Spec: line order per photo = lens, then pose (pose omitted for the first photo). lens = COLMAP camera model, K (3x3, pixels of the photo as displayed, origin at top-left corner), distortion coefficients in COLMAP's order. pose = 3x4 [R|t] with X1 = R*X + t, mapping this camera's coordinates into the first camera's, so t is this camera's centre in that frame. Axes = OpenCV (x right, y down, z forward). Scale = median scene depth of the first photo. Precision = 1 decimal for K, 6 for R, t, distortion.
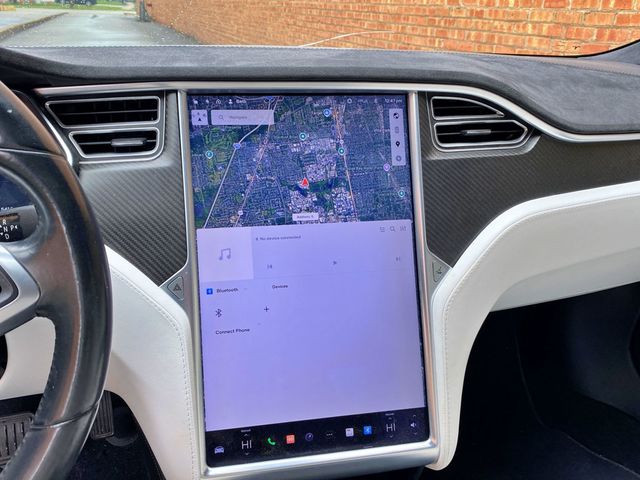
lens RADIAL K [[595.7, 0, 321.5], [0, 595.7, 241.3], [0, 0, 1]] dist [0.016098, 0.000000]
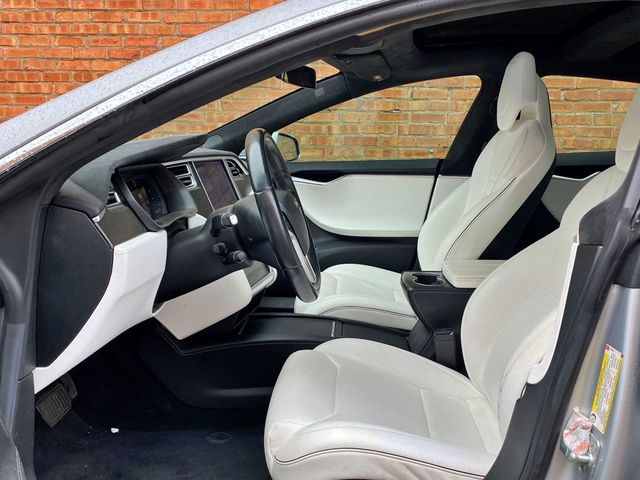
lens RADIAL K [[595.7, 0, 316.6], [0, 595.7, 238.9], [0, 0, 1]] dist [0.016098, 0.000000]
pose [[0.385815, -0.171205, 0.906551, -2.293028], [0.332433, 0.942420, 0.036500, 0.149111], [-0.860602, 0.287285, 0.420514, -0.457314]]
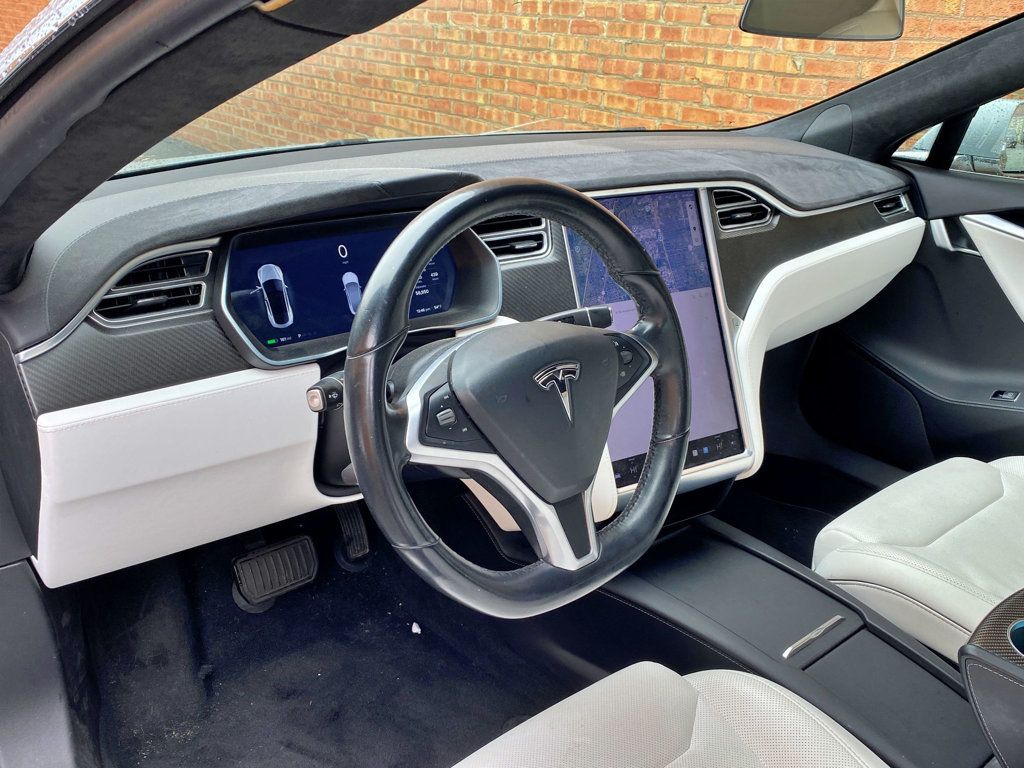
lens RADIAL K [[953.1, 0, 516.9], [0, 953.1, 394.1], [0, 0, 1]] dist [0.016098, 0.000000]
pose [[0.931848, -0.132248, 0.337890, -0.966155], [0.123851, 0.991216, 0.046394, 0.045809], [-0.341057, -0.001385, 0.940042, -0.794575]]
